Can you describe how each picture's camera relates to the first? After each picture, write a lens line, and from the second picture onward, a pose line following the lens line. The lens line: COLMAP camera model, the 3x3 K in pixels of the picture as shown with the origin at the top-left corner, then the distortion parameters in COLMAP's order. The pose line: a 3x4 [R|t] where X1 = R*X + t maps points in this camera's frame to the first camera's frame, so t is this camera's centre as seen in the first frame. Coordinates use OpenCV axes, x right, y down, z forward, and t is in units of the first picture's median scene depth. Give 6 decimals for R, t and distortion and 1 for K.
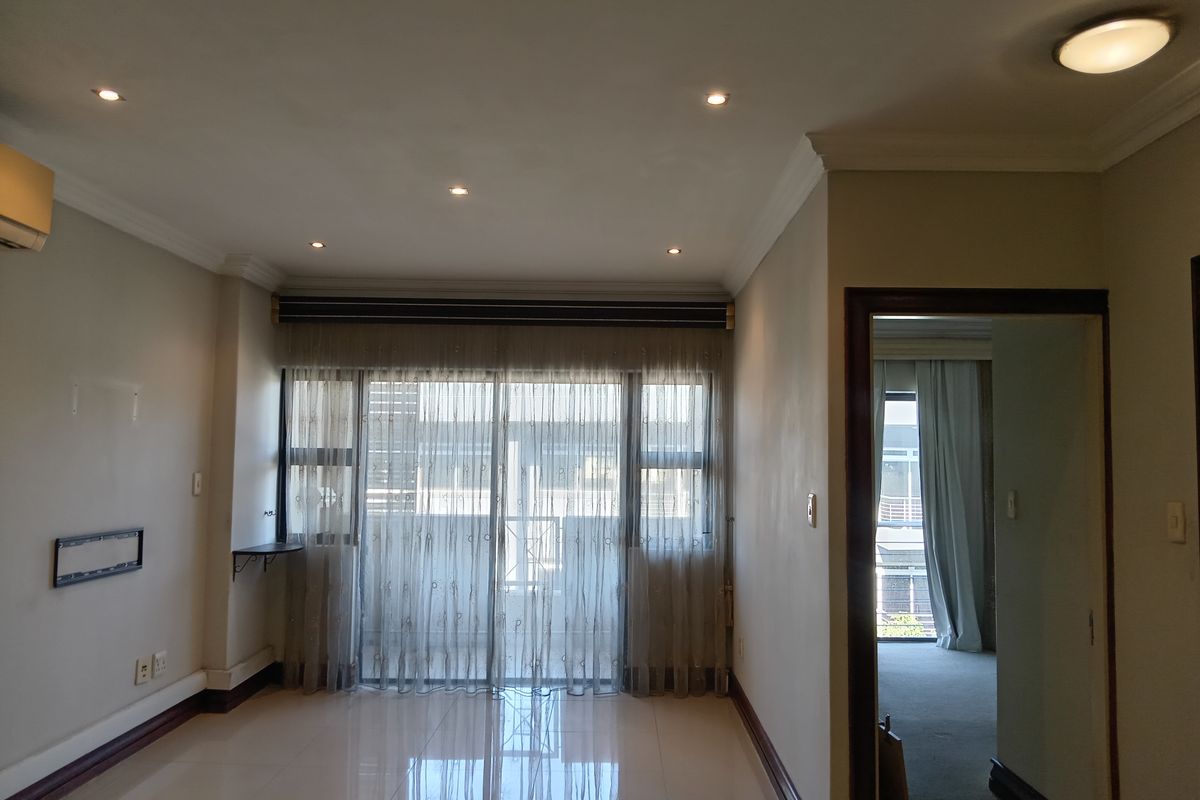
lens RADIAL K [[882.2, 0, 600.0], [0, 882.2, 400.0], [0, 0, 1]] dist [0.007939, -0.044567]
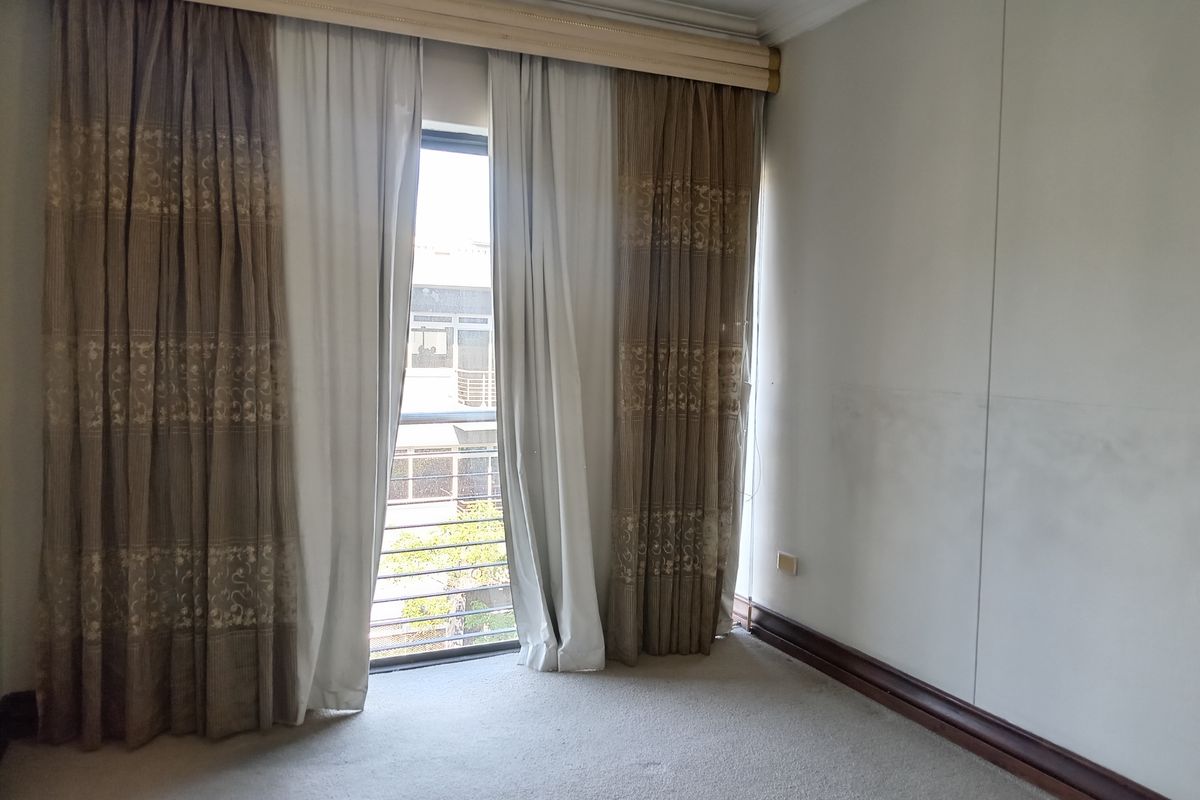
lens RADIAL K [[882.2, 0, 600.0], [0, 882.2, 400.0], [0, 0, 1]] dist [0.007939, -0.044567]
pose [[0.897257, -0.027234, 0.440667, 0.209624], [-0.034336, 0.990769, 0.131142, 0.067522], [-0.440171, -0.132799, 0.888039, 0.563959]]
